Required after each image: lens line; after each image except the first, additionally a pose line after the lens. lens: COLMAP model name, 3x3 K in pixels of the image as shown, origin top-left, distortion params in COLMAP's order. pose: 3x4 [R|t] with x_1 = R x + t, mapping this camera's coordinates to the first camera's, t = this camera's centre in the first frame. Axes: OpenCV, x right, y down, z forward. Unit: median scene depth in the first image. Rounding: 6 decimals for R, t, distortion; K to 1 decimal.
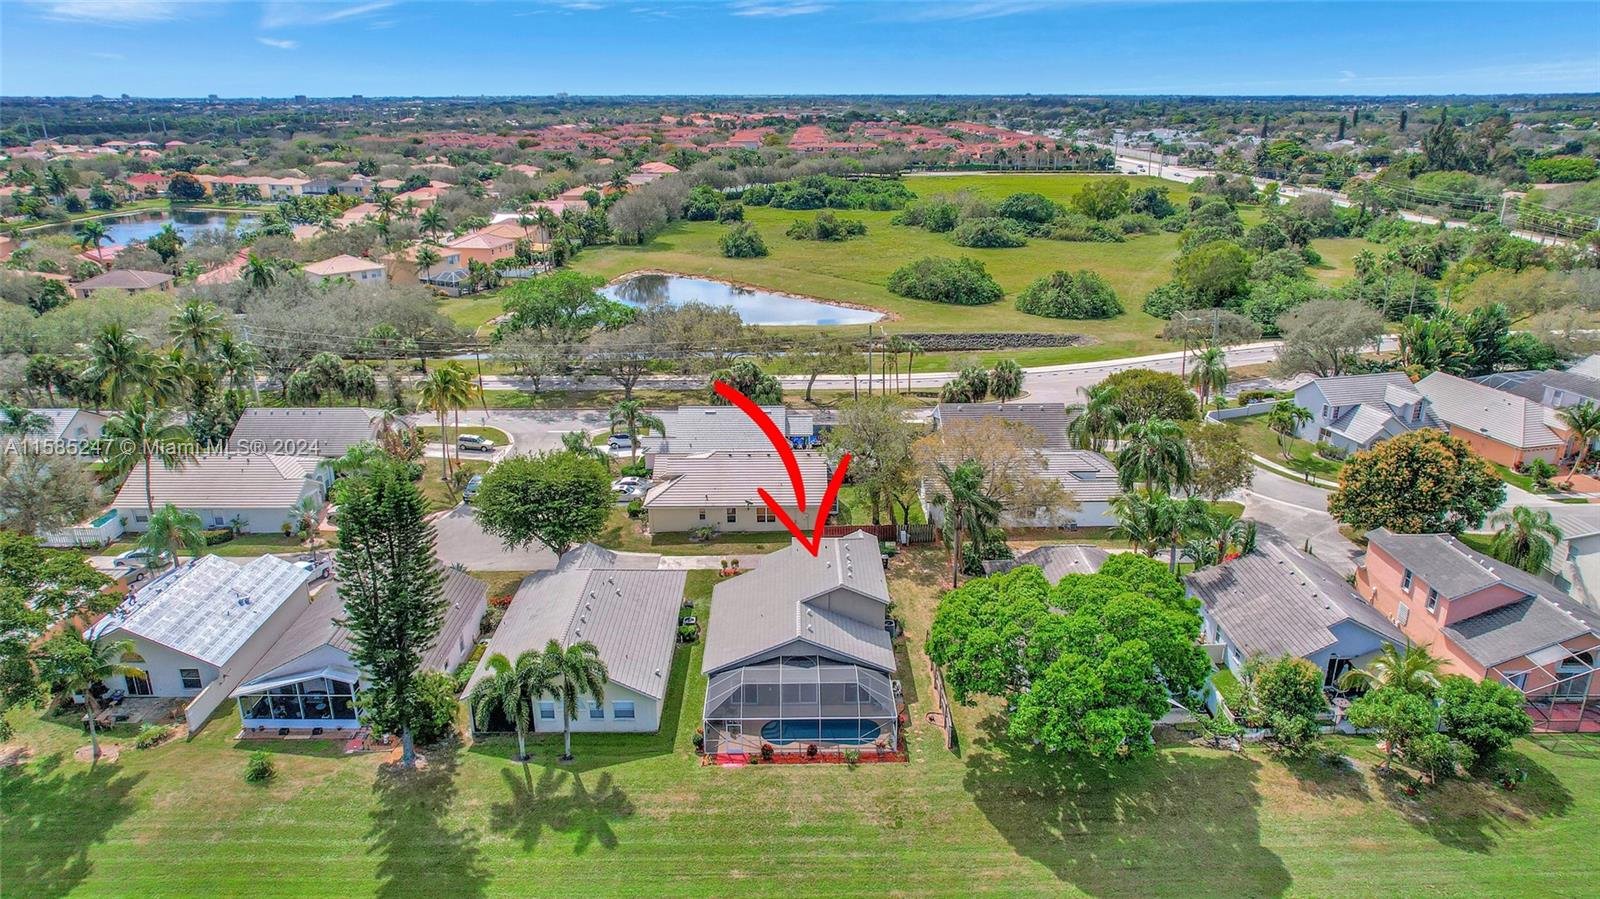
lens RADIAL K [[1022.6, 0, 812.3], [0, 1022.6, 453.7], [0, 0, 1]] dist [-0.067041, 0.058488]
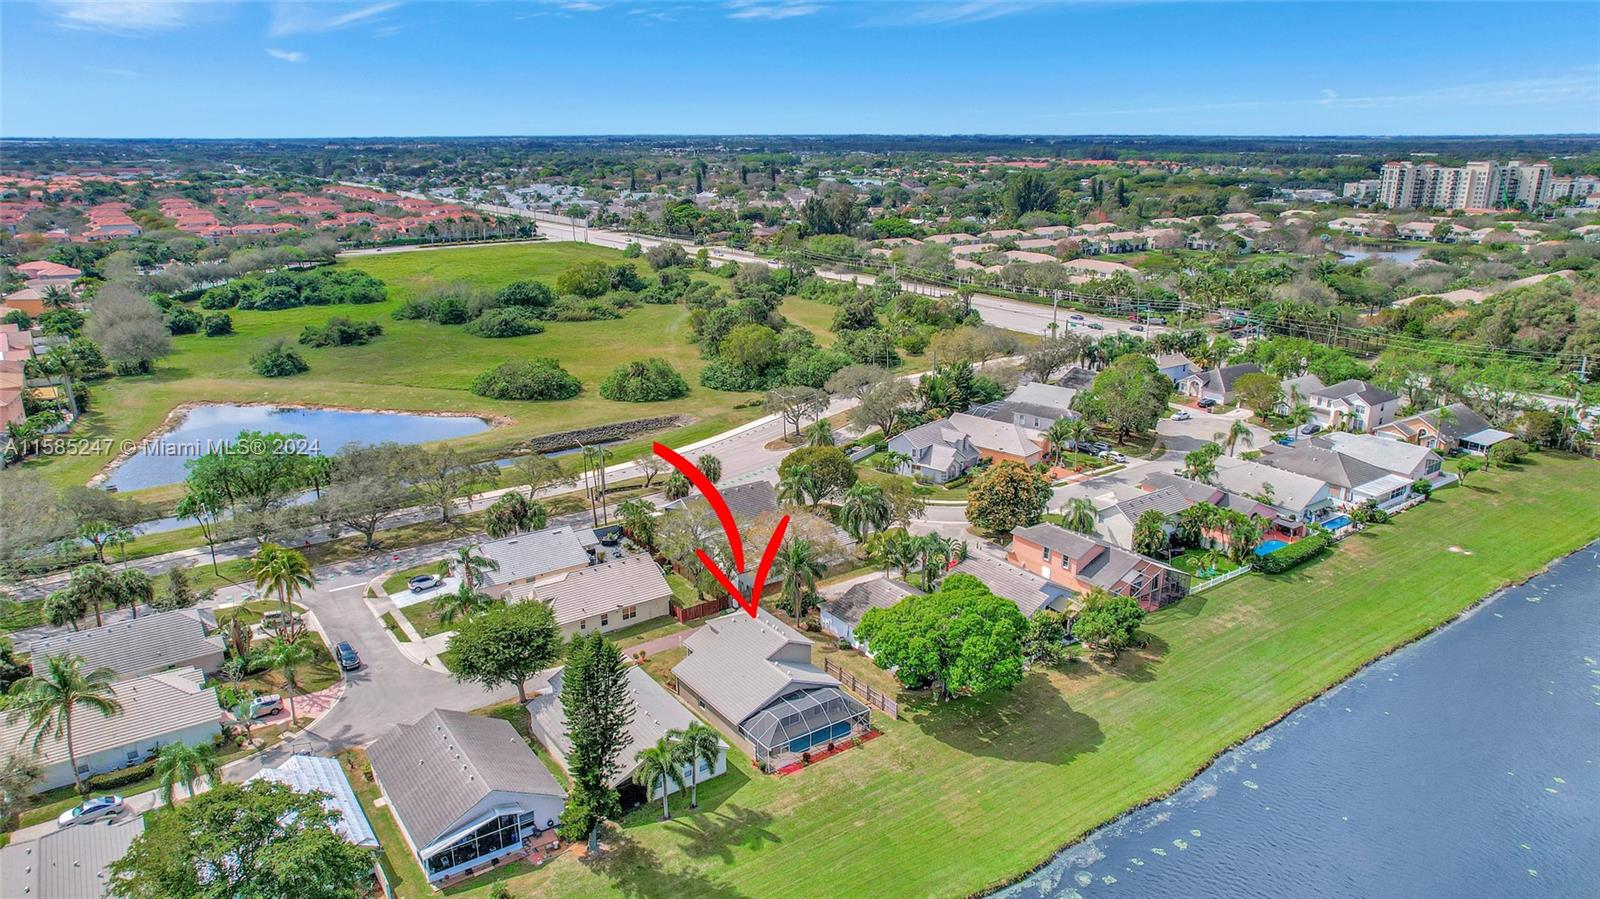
lens RADIAL K [[1010.1, 0, 801.8], [0, 1010.1, 449.1], [0, 0, 1]] dist [-0.042653, -0.000740]
pose [[0.829333, -0.161916, 0.534781, -0.471185], [0.185110, 0.982662, 0.010454, -0.105928], [-0.527202, 0.090323, 0.844926, -0.183424]]
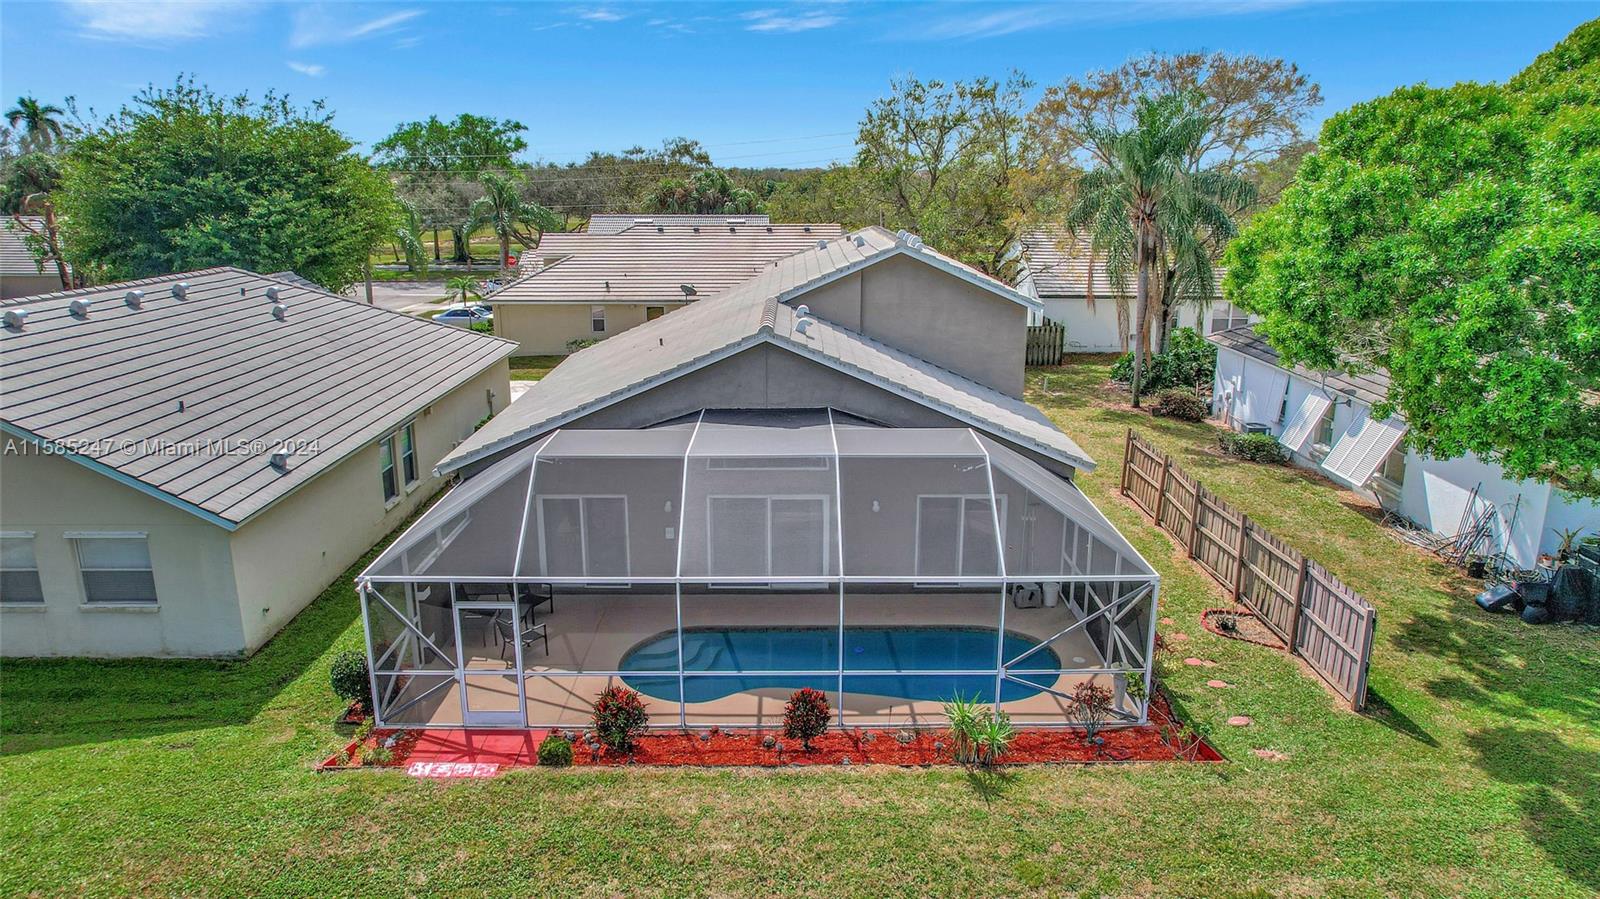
lens RADIAL K [[1022.6, 0, 812.3], [0, 1022.6, 453.7], [0, 0, 1]] dist [-0.067041, 0.058488]
pose [[0.999866, 0.000477, -0.016341, 0.002958], [-0.001670, 0.997323, -0.073107, 0.149938], [0.016262, 0.073125, 0.997190, 0.457472]]
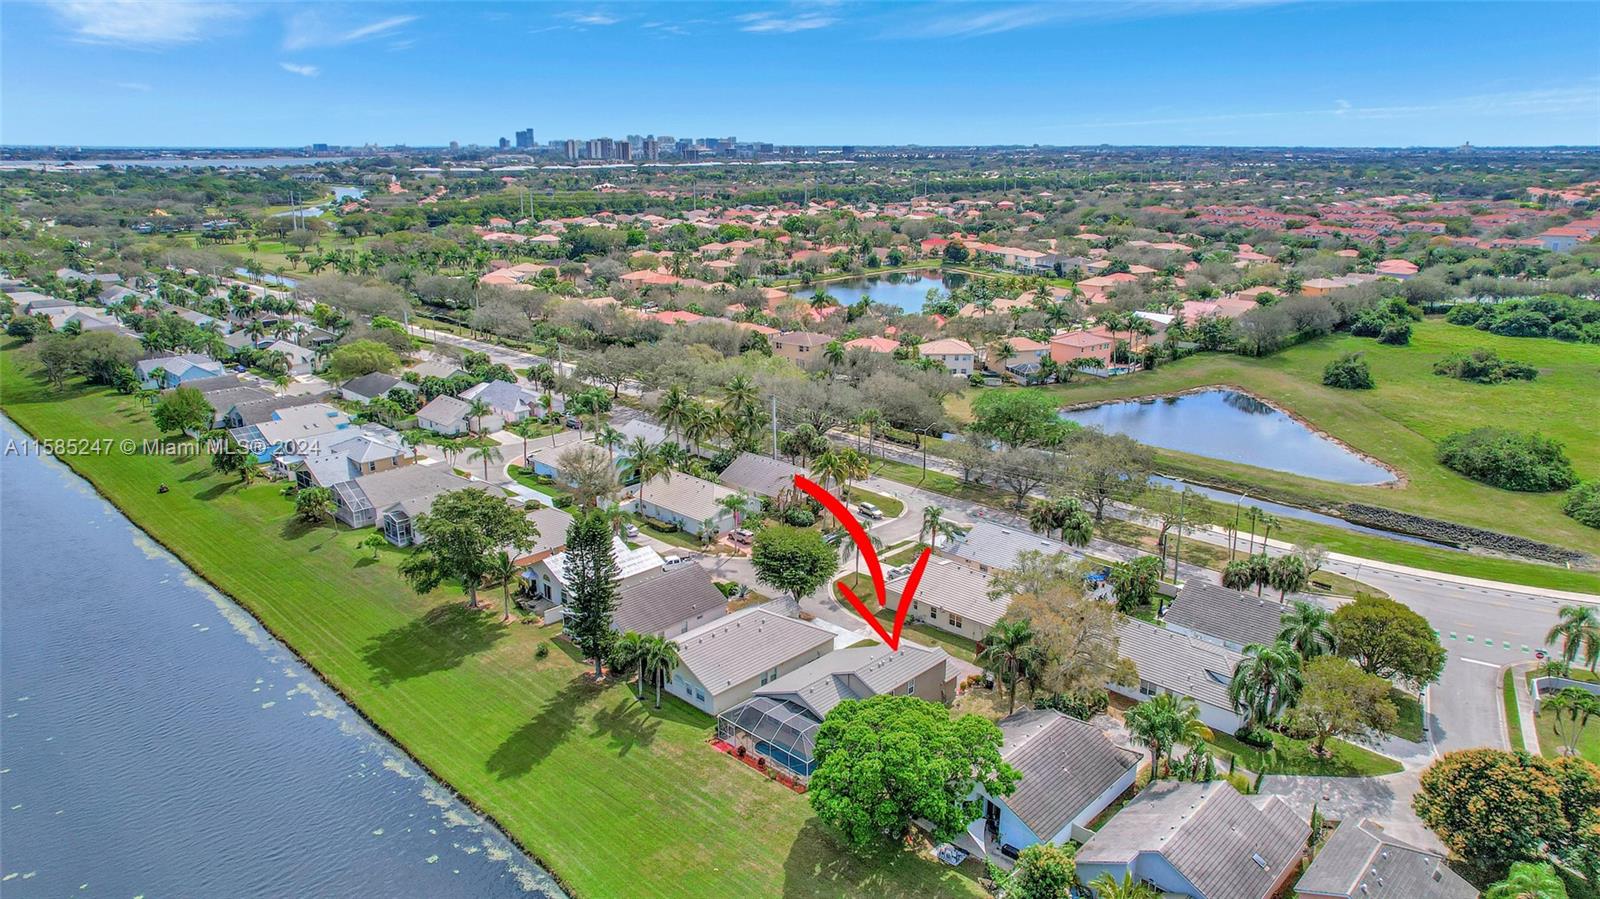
lens RADIAL K [[1022.6, 0, 812.3], [0, 1022.6, 453.7], [0, 0, 1]] dist [-0.067041, 0.058488]
pose [[0.715099, 0.200384, -0.669686, 0.593381], [-0.233105, 0.971553, 0.041797, -0.142919], [0.659011, 0.126219, 0.741467, -0.081348]]
